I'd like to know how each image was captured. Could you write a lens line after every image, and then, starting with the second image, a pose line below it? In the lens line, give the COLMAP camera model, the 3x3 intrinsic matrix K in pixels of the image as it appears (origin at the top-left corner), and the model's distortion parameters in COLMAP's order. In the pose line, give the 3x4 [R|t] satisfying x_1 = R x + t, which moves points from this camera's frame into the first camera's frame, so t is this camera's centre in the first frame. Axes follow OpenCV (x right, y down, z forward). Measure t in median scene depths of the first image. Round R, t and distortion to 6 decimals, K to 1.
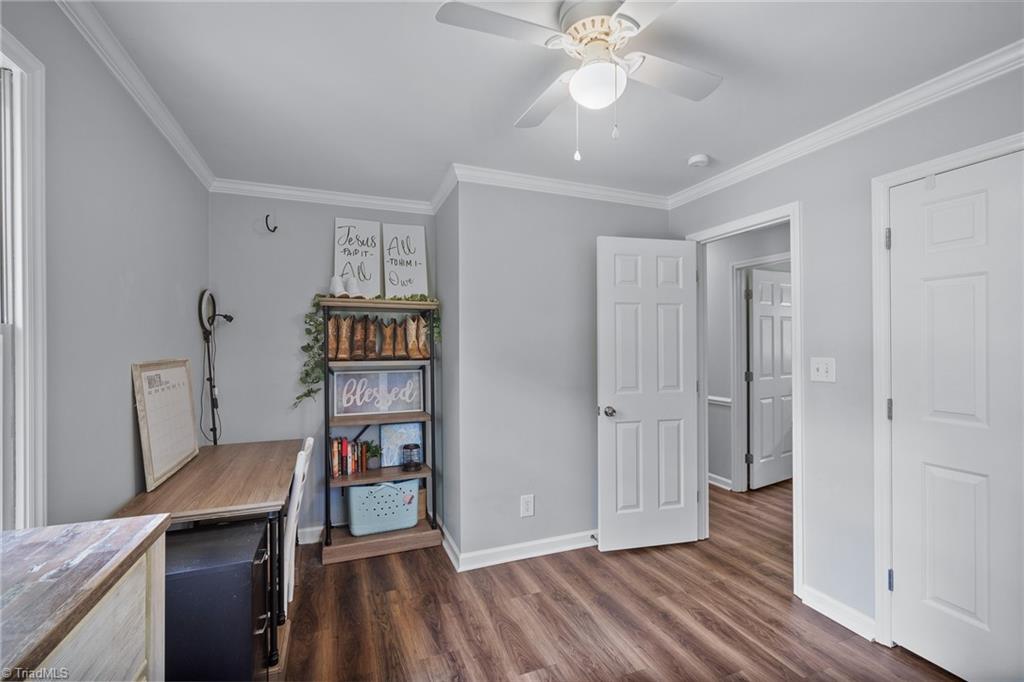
lens RADIAL K [[449.4, 0, 511.2], [0, 449.4, 344.9], [0, 0, 1]] dist [-0.006784, 0.000796]
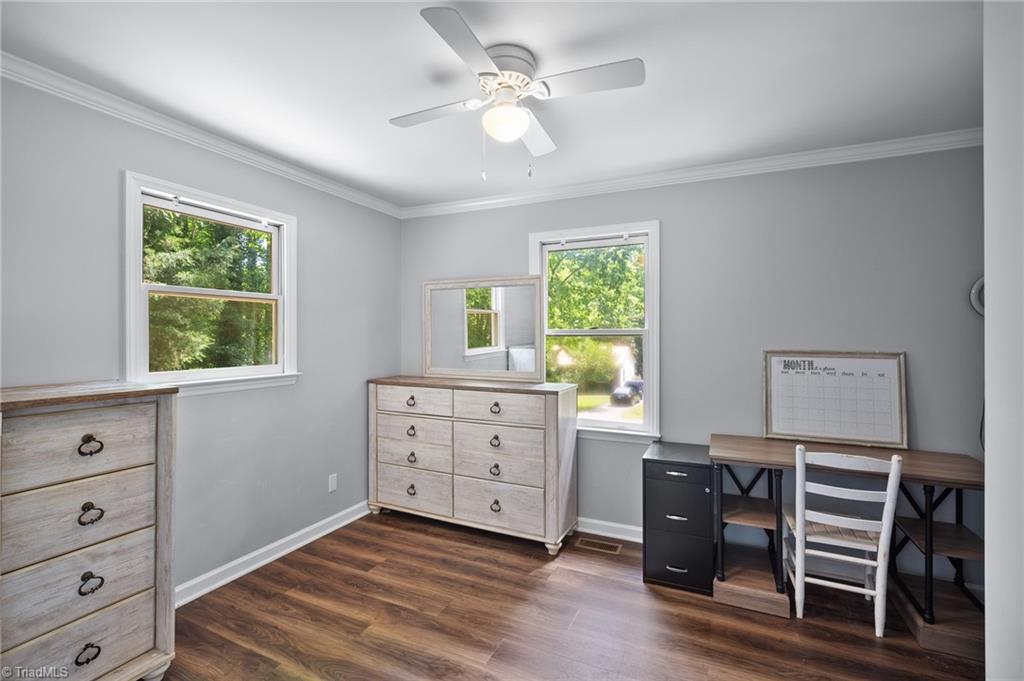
lens RADIAL K [[449.4, 0, 515.0], [0, 449.4, 337.0], [0, 0, 1]] dist [-0.006784, 0.000796]
pose [[-0.719020, 0.003721, -0.694979, 0.461850], [-0.002522, 0.999965, 0.007964, -0.007163], [0.694985, 0.007478, -0.718986, 0.857053]]
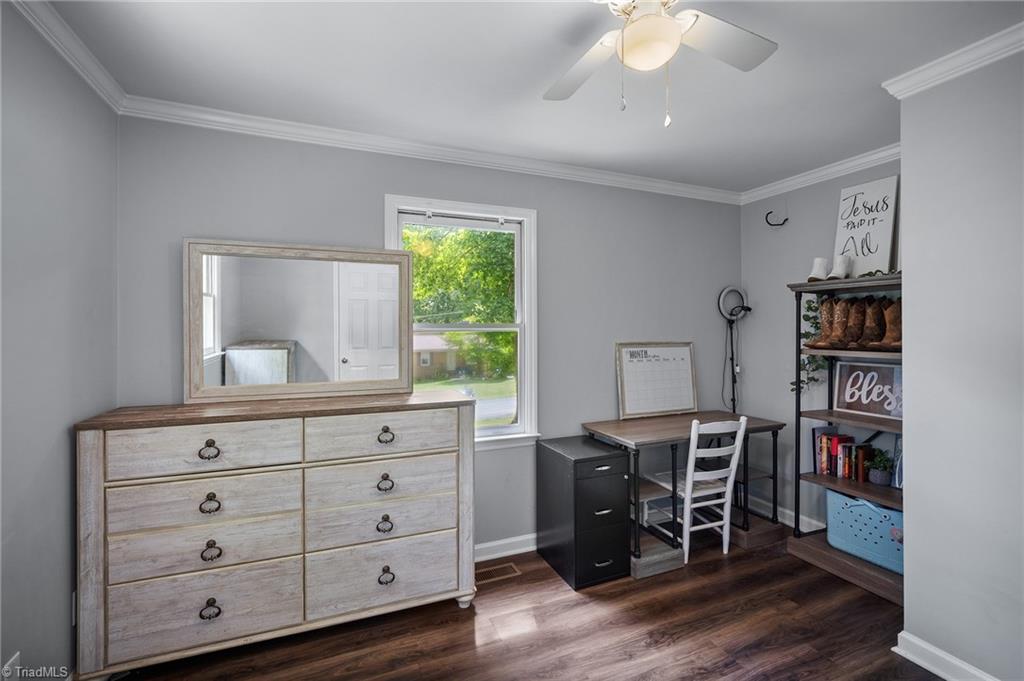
lens RADIAL K [[449.4, 0, 512.1], [0, 449.4, 331.3], [0, 0, 1]] dist [-0.006784, 0.000796]
pose [[0.018748, 0.002558, -0.999821, 0.495090], [0.000760, 0.999996, 0.002573, -0.003707], [0.999824, -0.000808, 0.018746, 0.325009]]
